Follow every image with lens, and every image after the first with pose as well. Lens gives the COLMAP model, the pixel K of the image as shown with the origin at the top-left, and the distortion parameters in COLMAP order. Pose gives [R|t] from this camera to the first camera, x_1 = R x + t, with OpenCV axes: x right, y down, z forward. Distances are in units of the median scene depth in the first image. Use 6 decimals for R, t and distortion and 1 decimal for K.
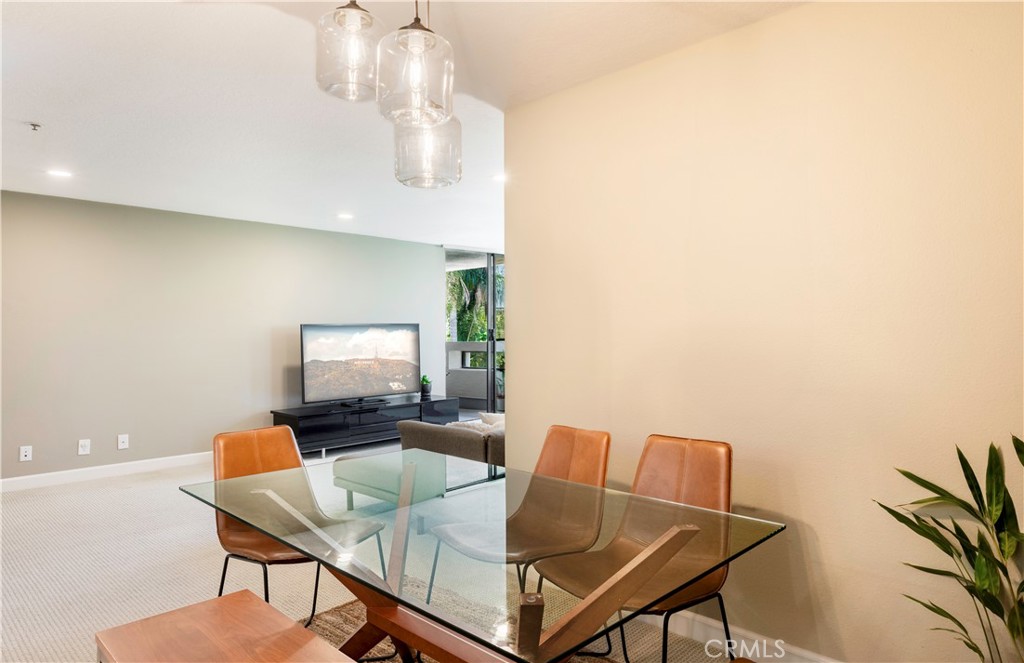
lens RADIAL K [[623.7, 0, 516.7], [0, 623.7, 324.3], [0, 0, 1]] dist [-0.010330, -0.000148]
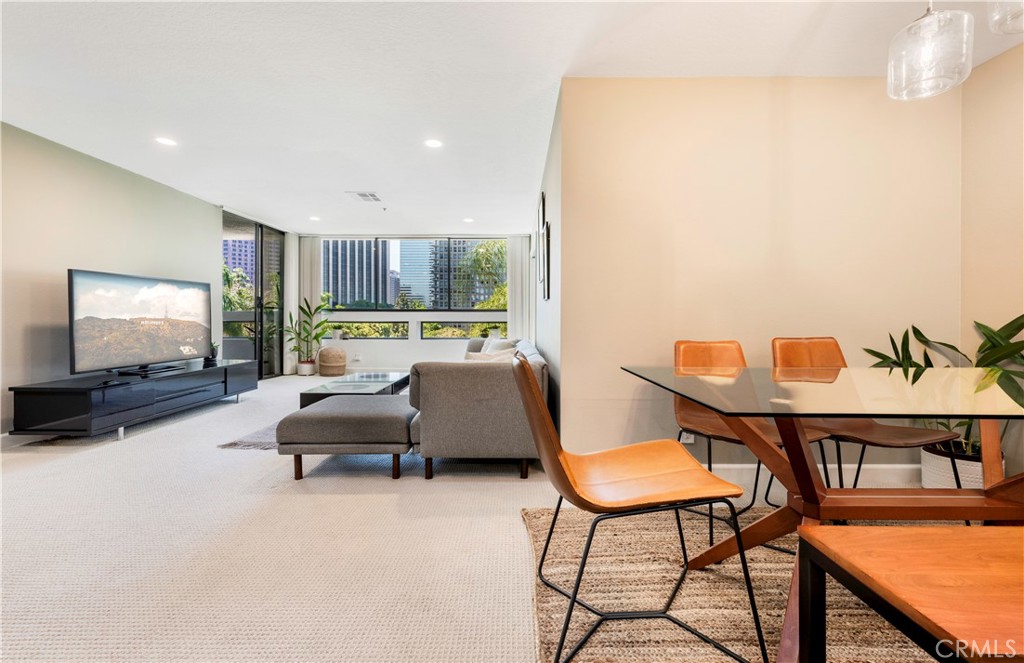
lens RADIAL K [[431.1, 0, 518.2], [0, 431.1, 320.5], [0, 0, 1]] dist [-0.010259, -0.000223]
pose [[0.720073, 0.008775, 0.693843, -0.287329], [-0.016451, 0.999855, 0.004428, 0.047132], [-0.693703, -0.014602, 0.720113, 0.231176]]
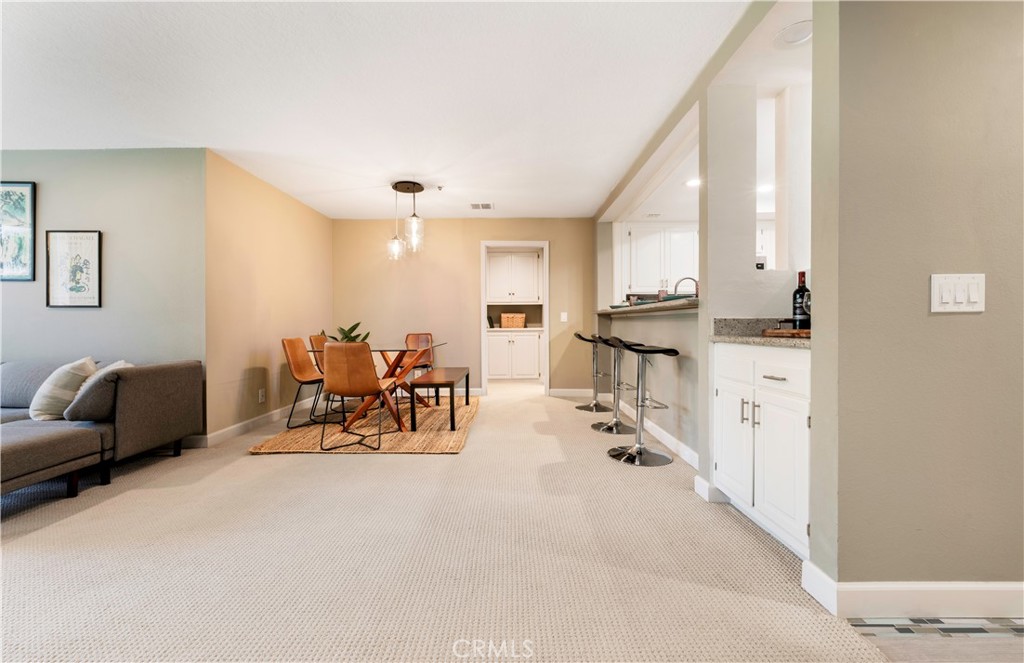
lens RADIAL K [[426.7, 0, 514.1], [0, 426.7, 326.7], [0, 0, 1]] dist [-0.002556, -0.000189]
pose [[-0.693393, 0.005922, 0.720535, -1.602651], [-0.005899, 0.999886, -0.013894, 0.062877], [-0.720535, -0.013885, -0.693280, 1.568219]]
